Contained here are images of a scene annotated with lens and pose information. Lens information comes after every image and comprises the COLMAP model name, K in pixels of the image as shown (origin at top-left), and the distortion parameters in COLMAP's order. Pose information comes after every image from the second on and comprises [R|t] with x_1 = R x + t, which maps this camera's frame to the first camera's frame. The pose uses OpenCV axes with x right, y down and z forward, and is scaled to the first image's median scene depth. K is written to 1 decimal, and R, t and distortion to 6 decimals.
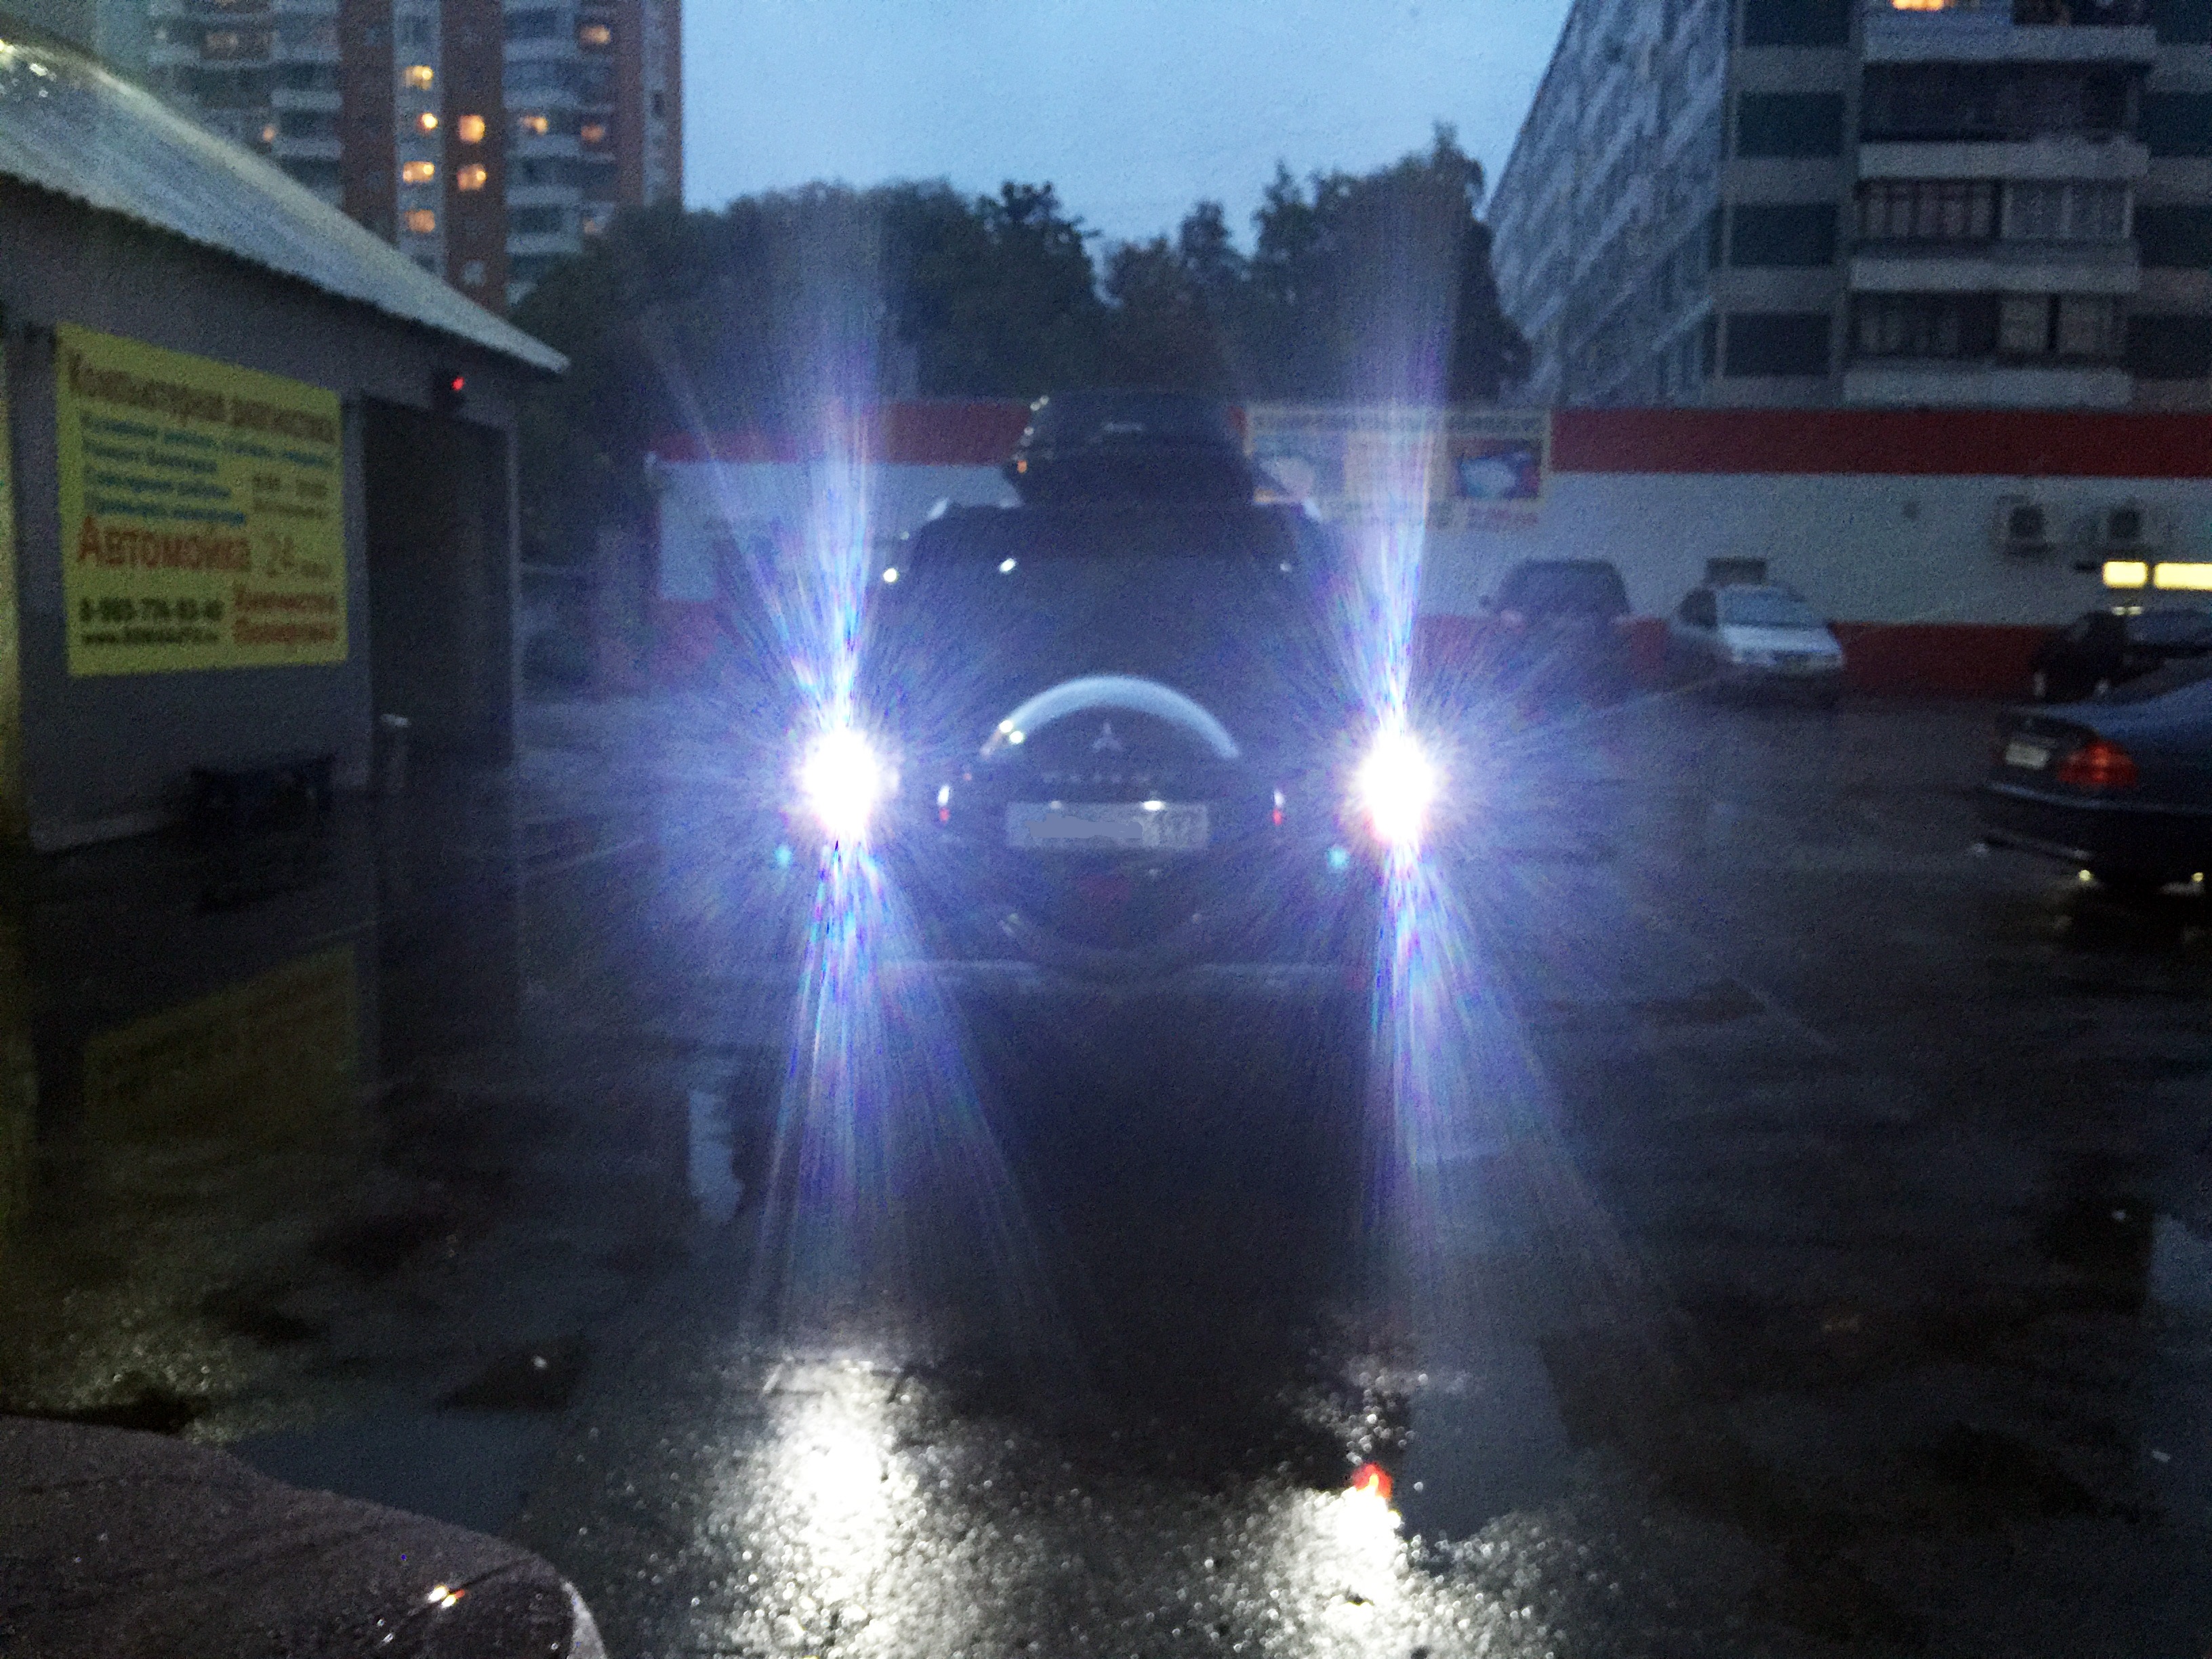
lens RADIAL K [[1902.6, 0, 1106.0], [0, 1902.6, 829.5], [0, 0, 1]] dist [0.069114, -0.121507]
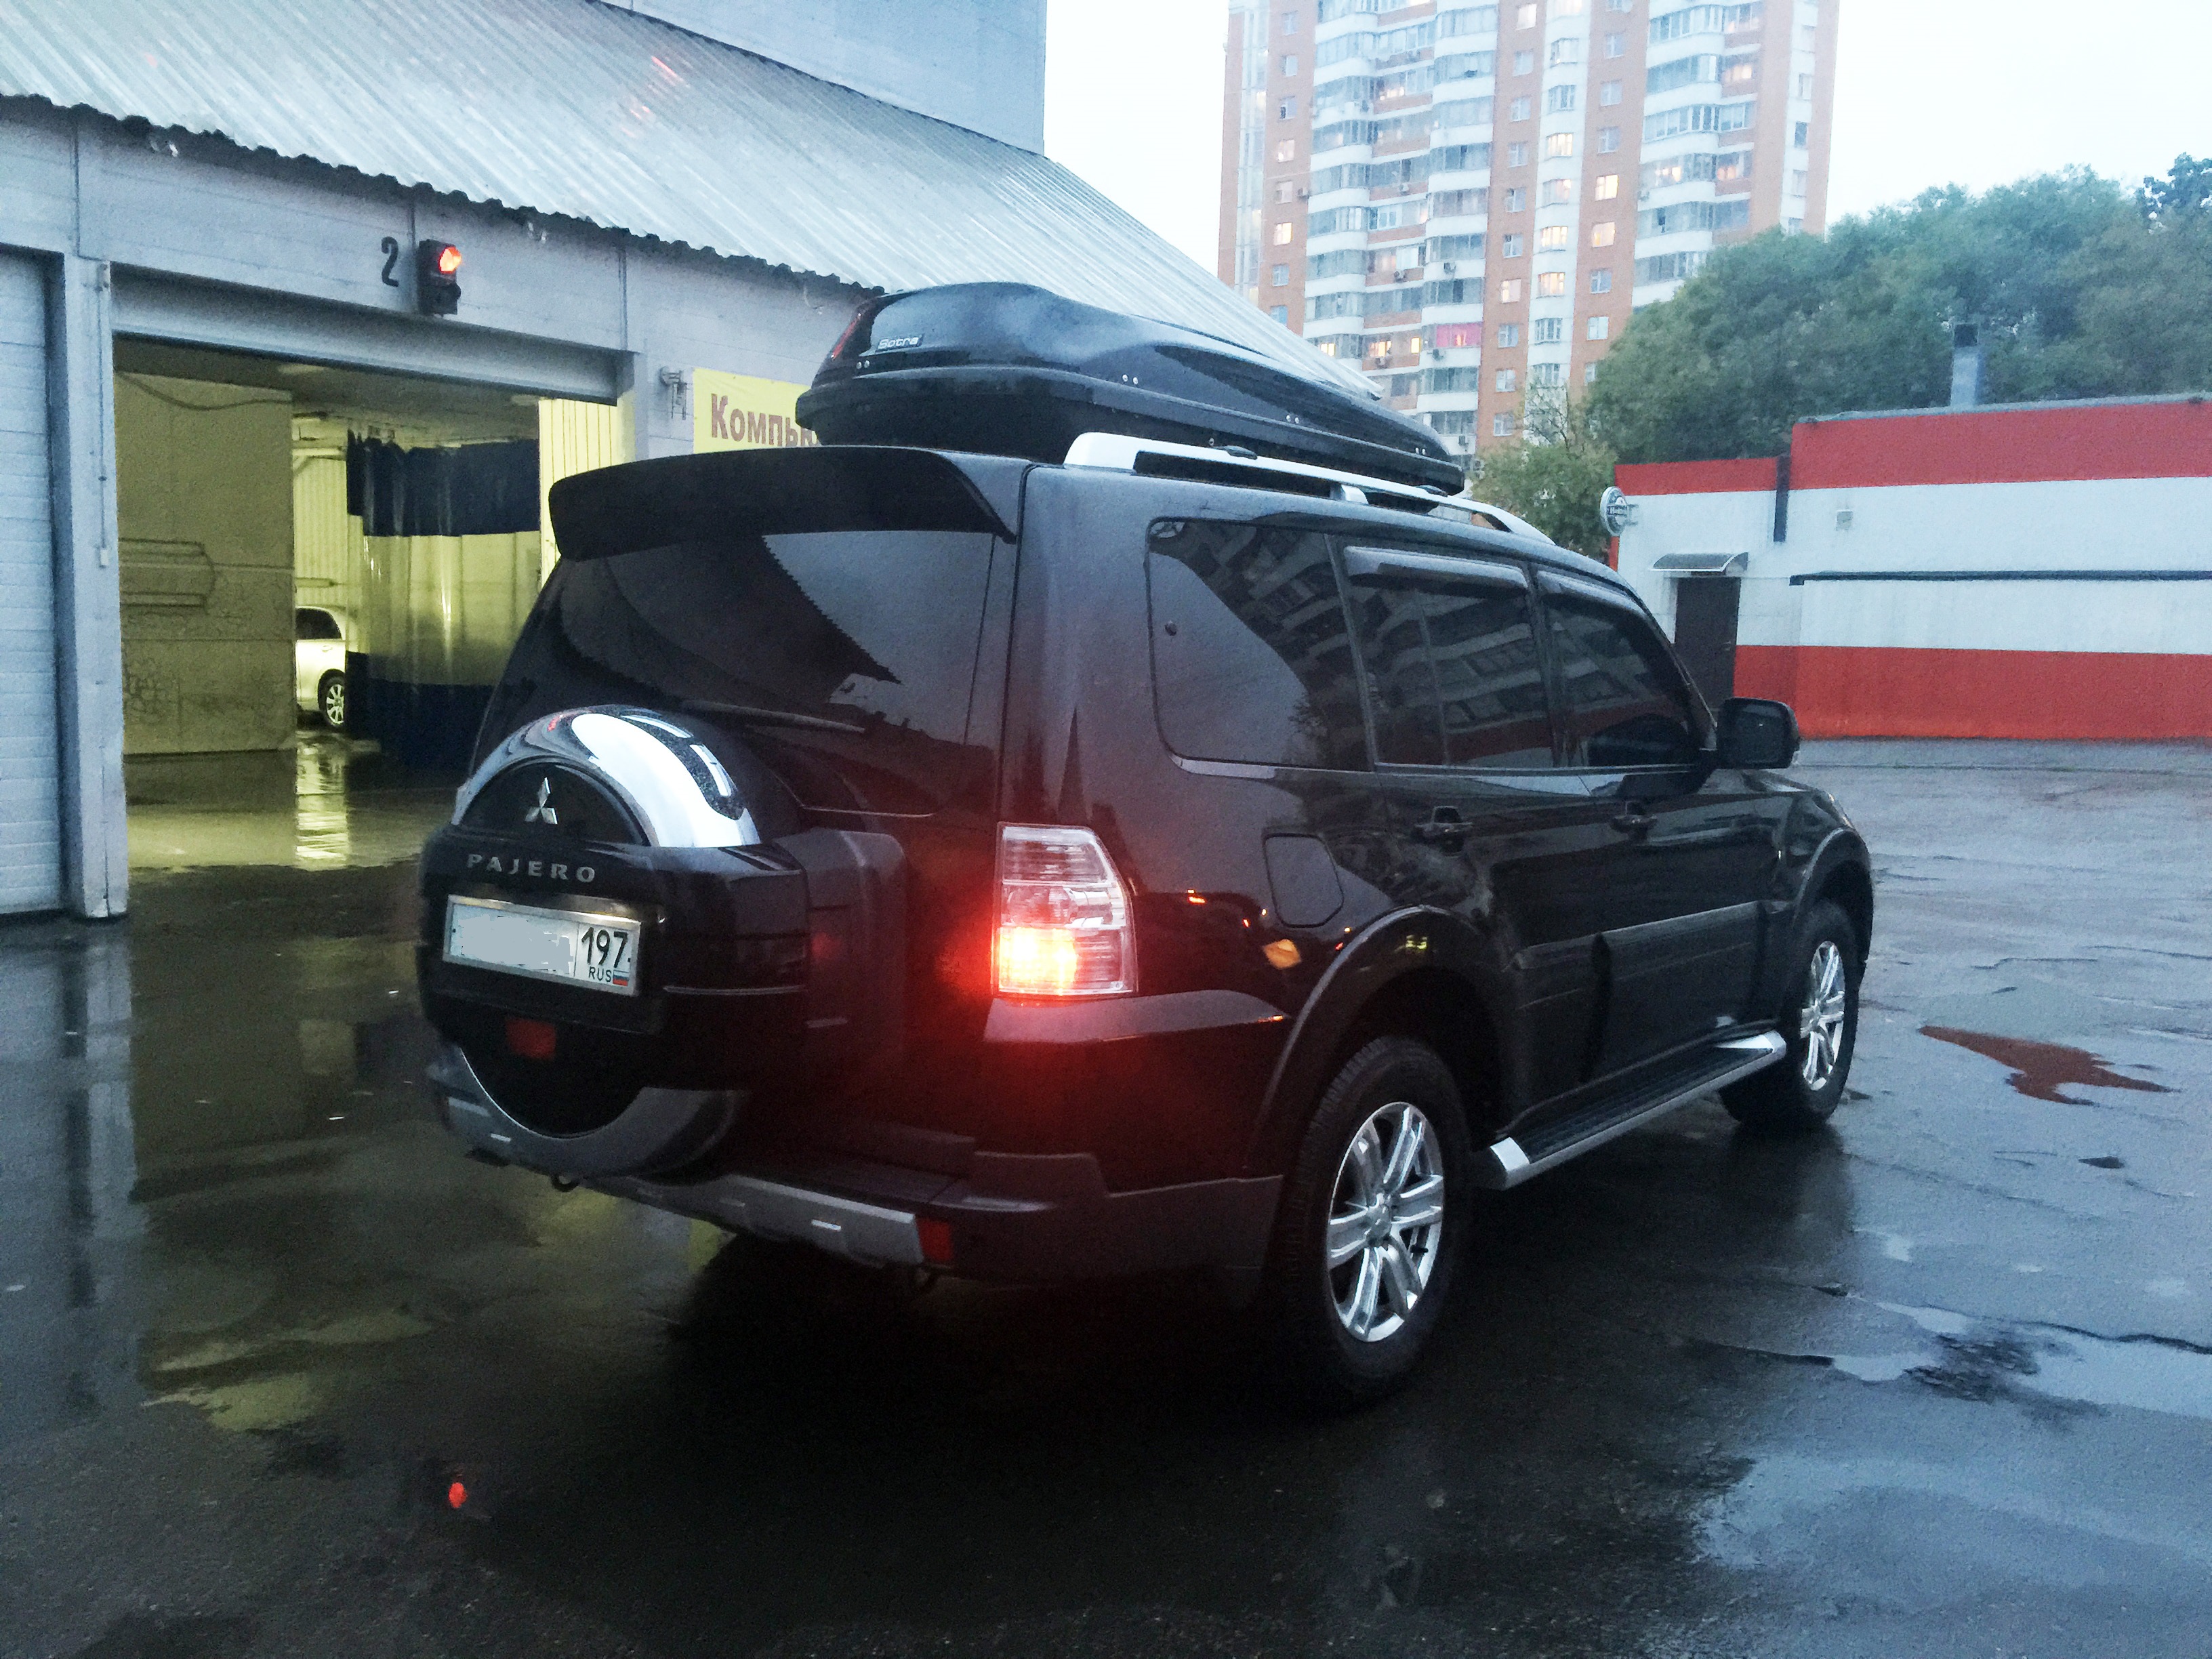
lens RADIAL K [[1865.8, 0, 1096.4], [0, 1865.8, 836.7], [0, 0, 1]] dist [0.068148, -0.103141]
pose [[0.828531, 0.062779, -0.556413, 0.059806], [-0.073349, 0.997301, 0.003303, -0.006267], [0.555118, 0.038076, 0.830900, 0.068749]]
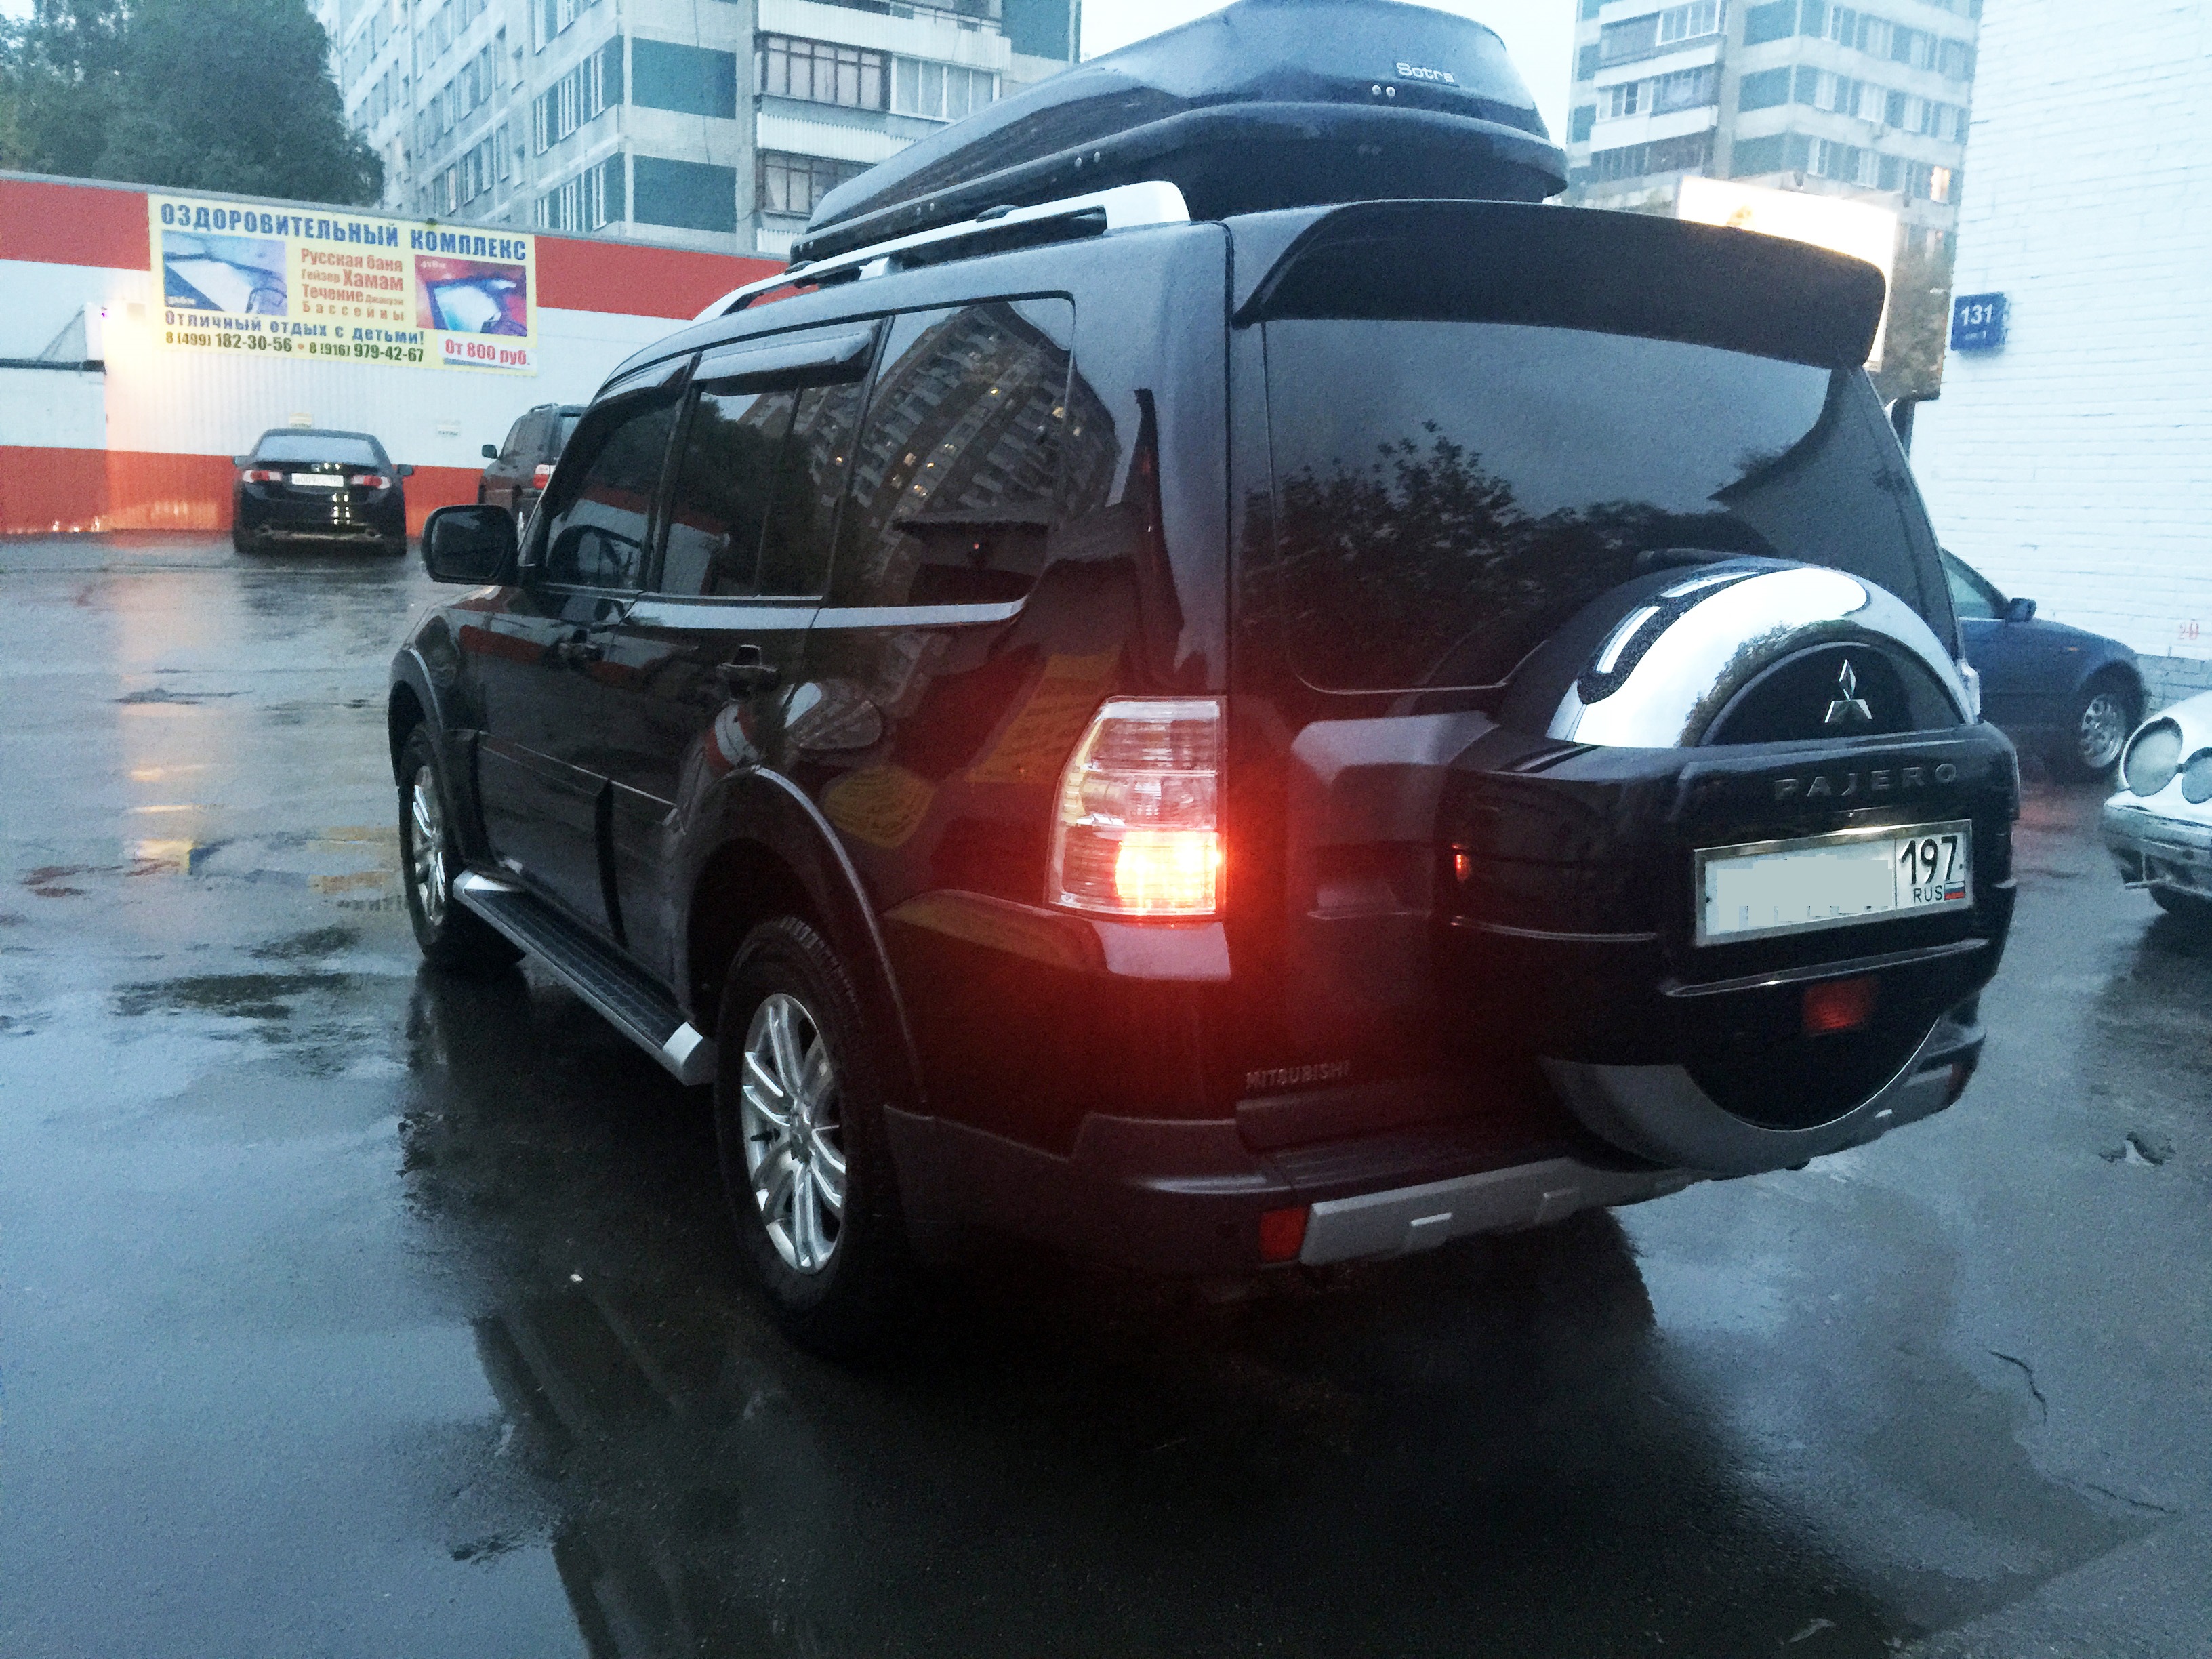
lens RADIAL K [[1865.8, 0, 1096.4], [0, 1865.8, 836.7], [0, 0, 1]] dist [0.068148, -0.103141]
pose [[0.820040, -0.085759, 0.565844, -0.050063], [0.040738, 0.994948, 0.091755, -0.007563], [-0.570854, -0.052192, 0.819391, 0.085091]]
